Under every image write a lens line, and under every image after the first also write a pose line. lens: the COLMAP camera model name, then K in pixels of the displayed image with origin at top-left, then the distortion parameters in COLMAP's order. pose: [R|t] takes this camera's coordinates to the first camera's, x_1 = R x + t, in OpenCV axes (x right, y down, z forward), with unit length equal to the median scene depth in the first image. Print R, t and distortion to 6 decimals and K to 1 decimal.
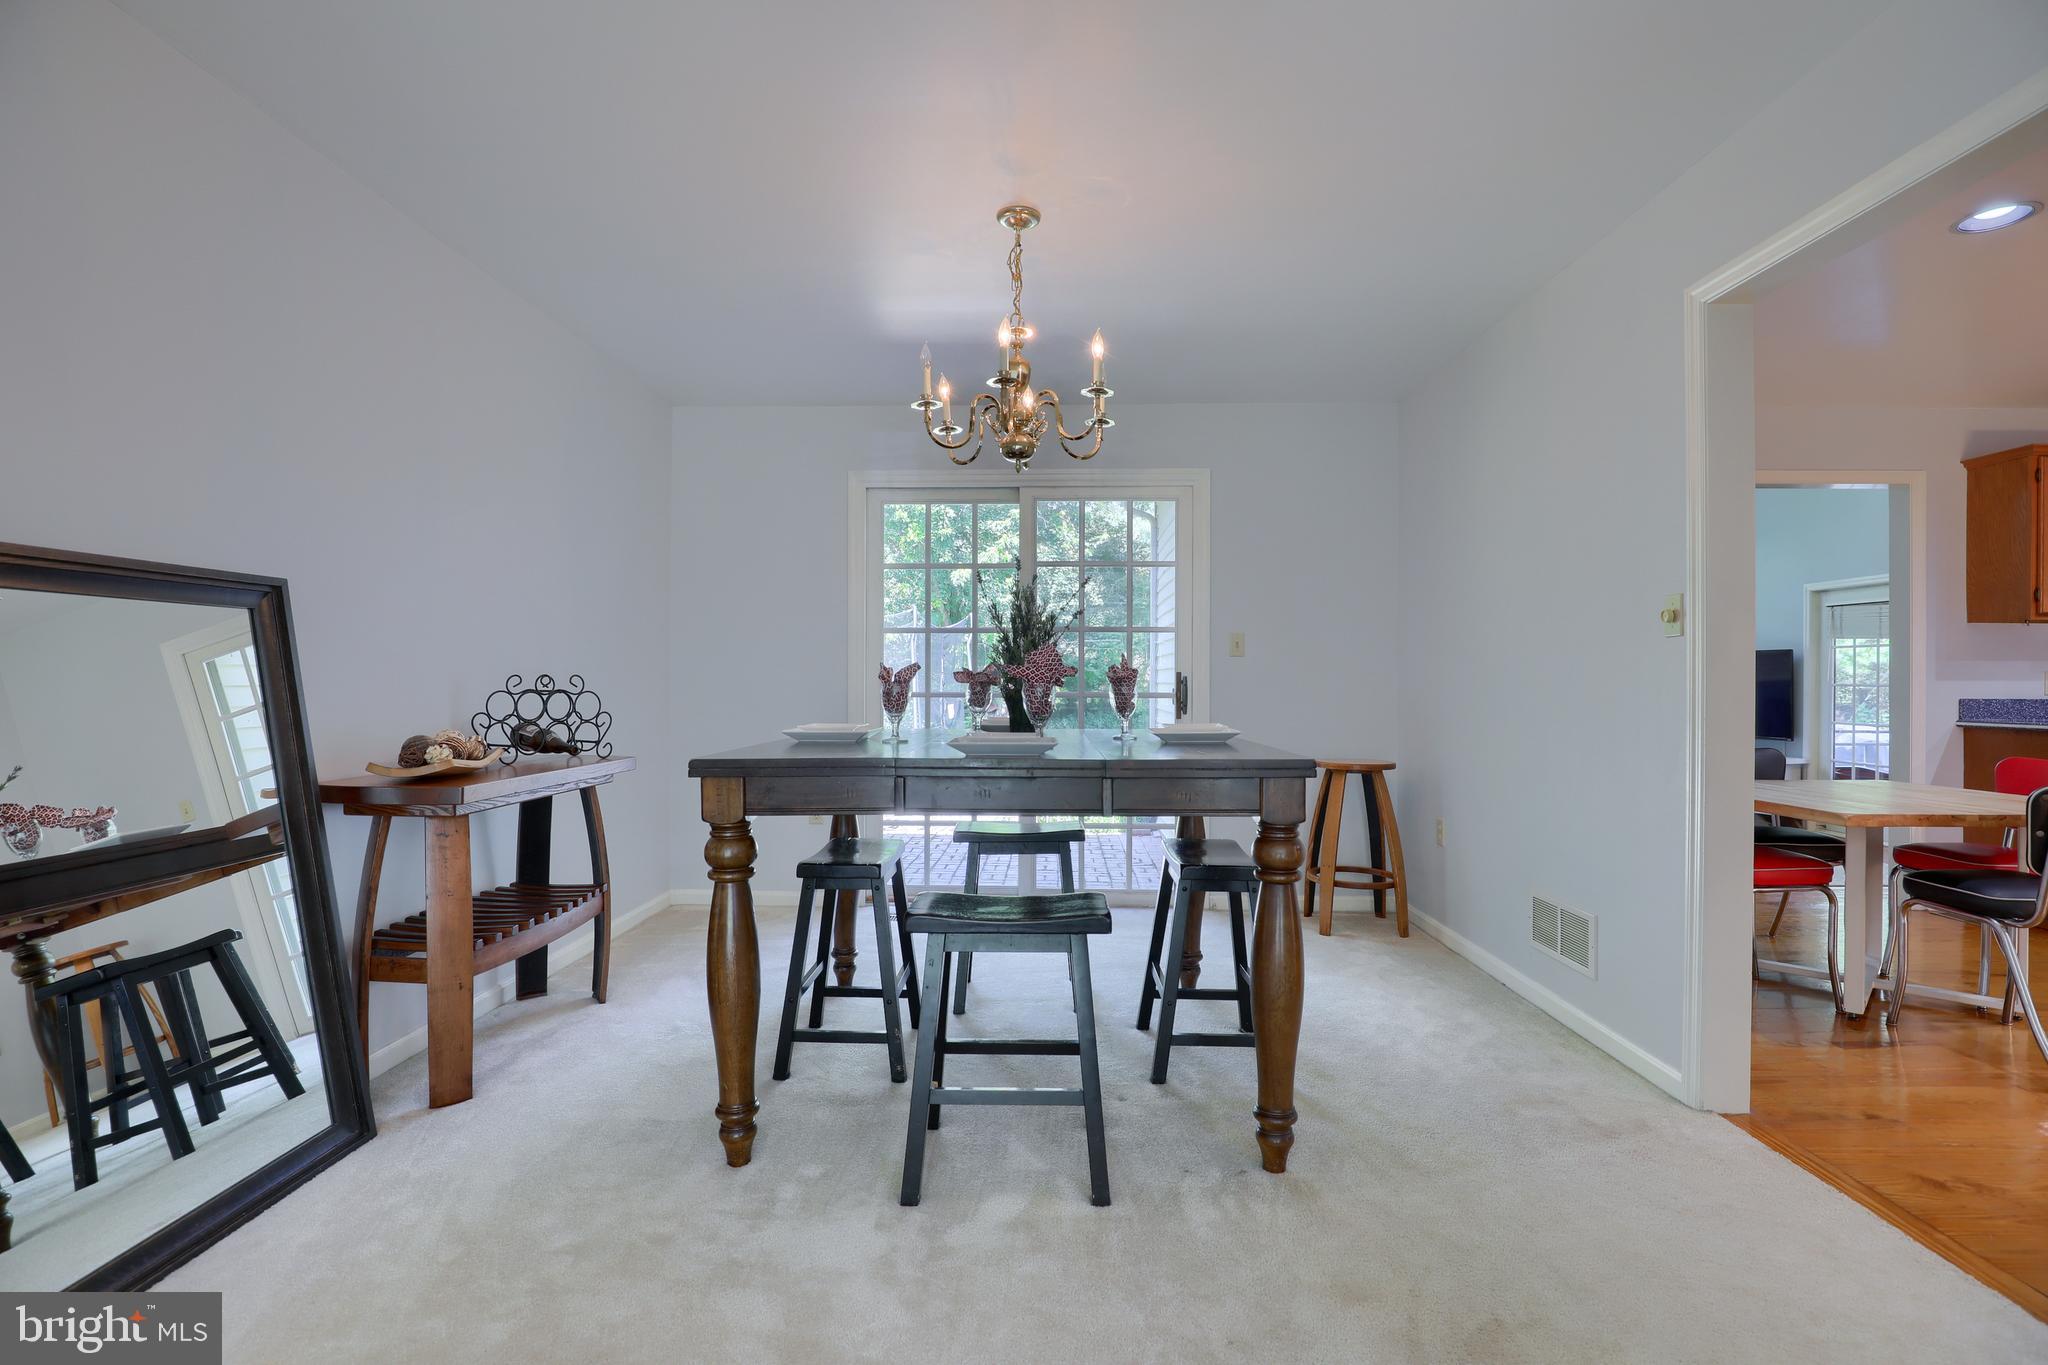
lens RADIAL K [[947.8, 0, 1025.3], [0, 947.8, 677.9], [0, 0, 1]] dist [-0.029028, 0.000002]
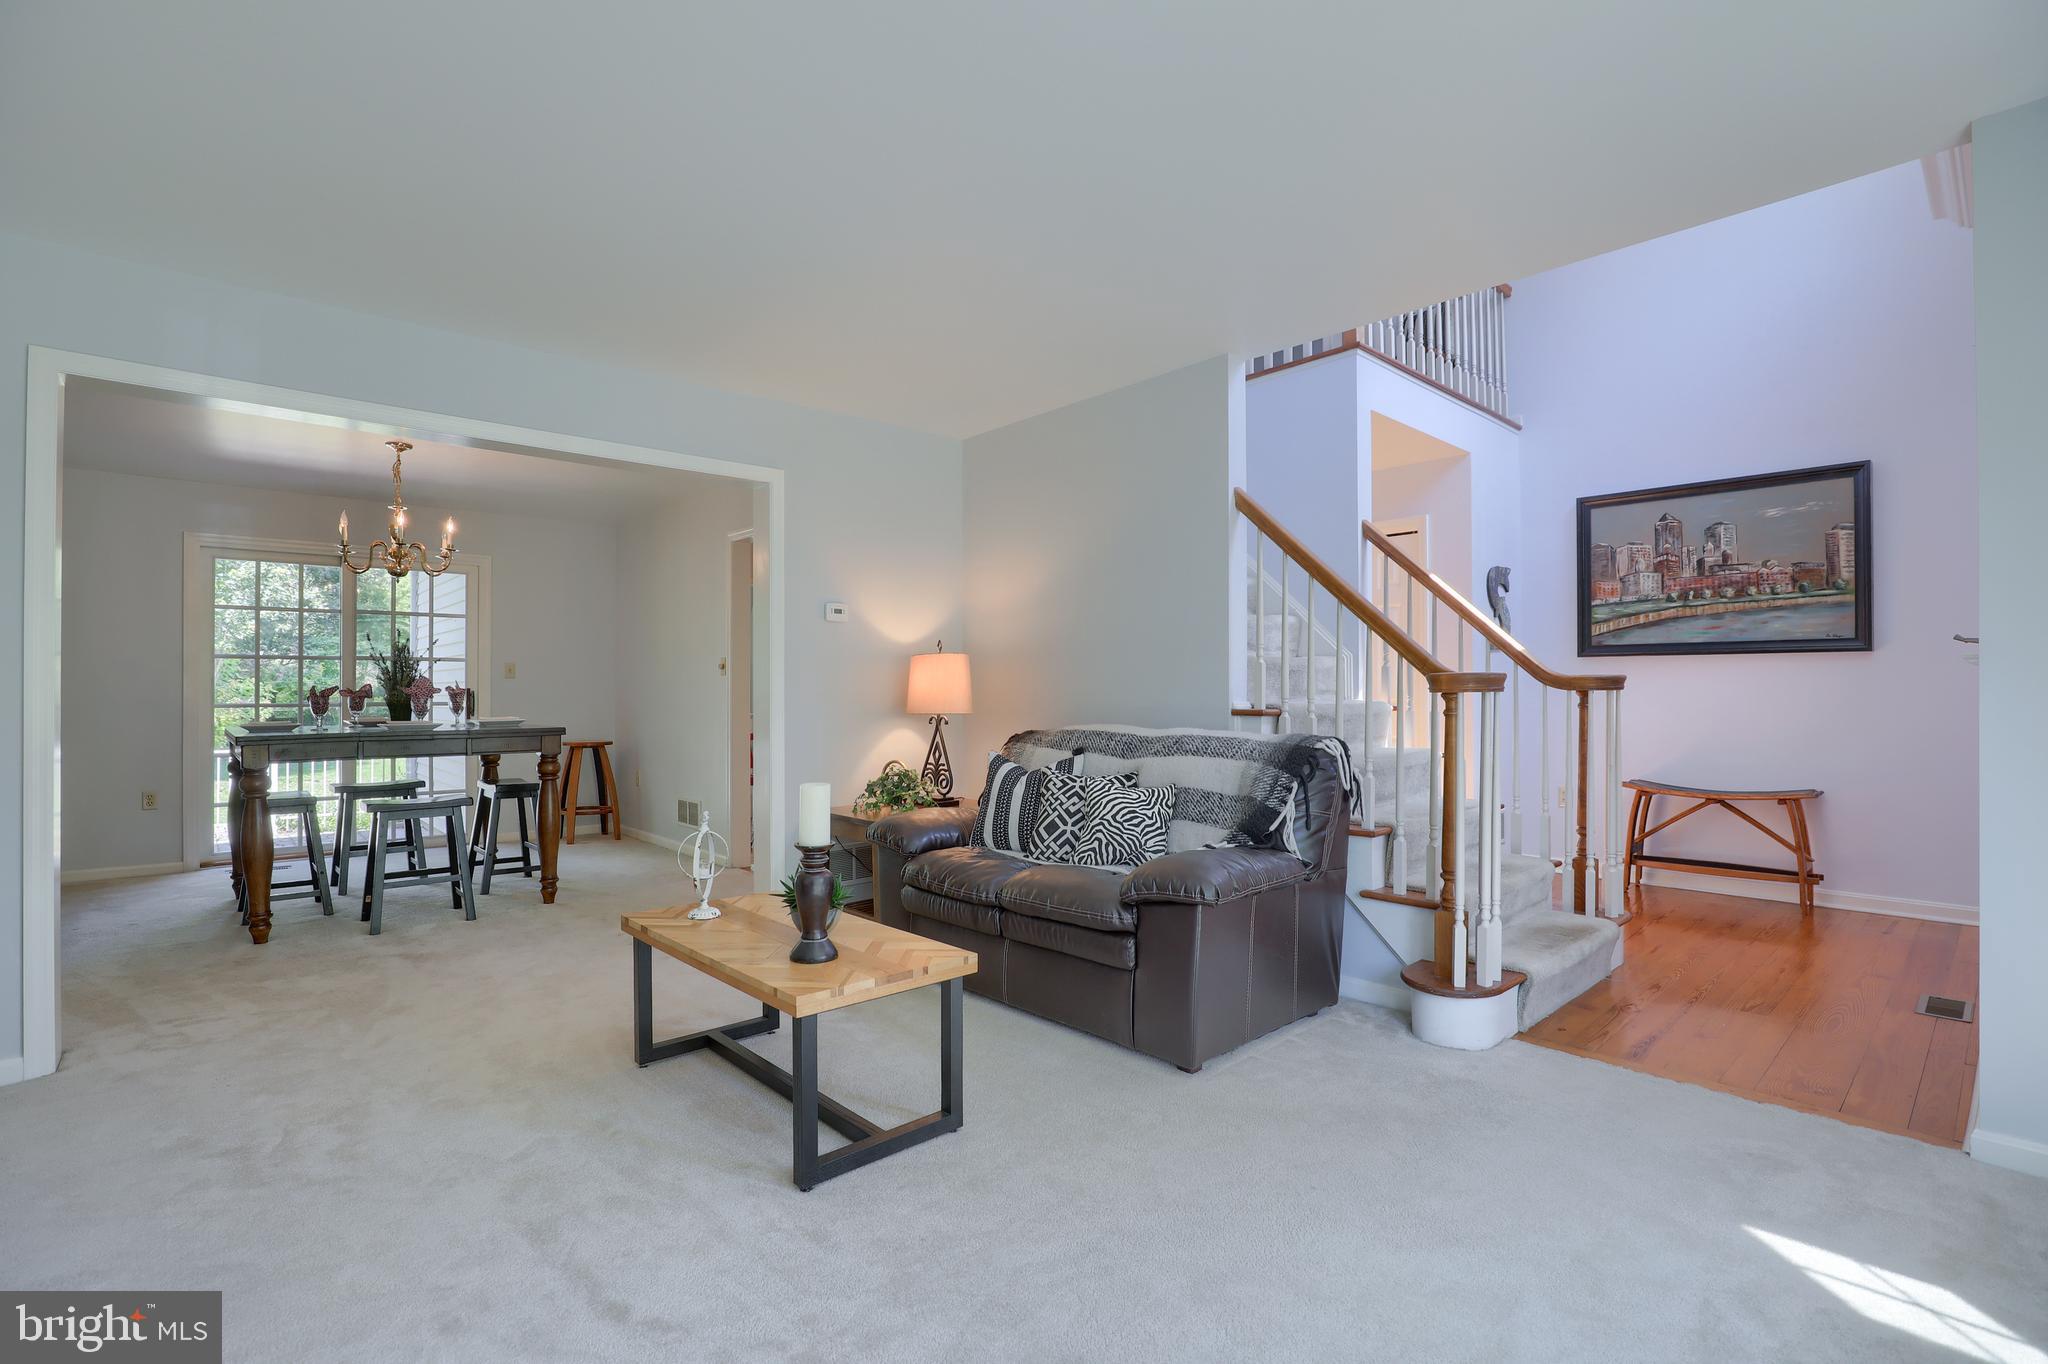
lens RADIAL K [[947.8, 0, 1028.4], [0, 947.8, 682.4], [0, 0, 1]] dist [-0.029028, 0.000002]
pose [[0.724175, 0.002114, 0.689613, -0.267397], [0.002314, 0.999982, -0.005495, -0.006841], [-0.689613, 0.005575, 0.724157, -0.841197]]
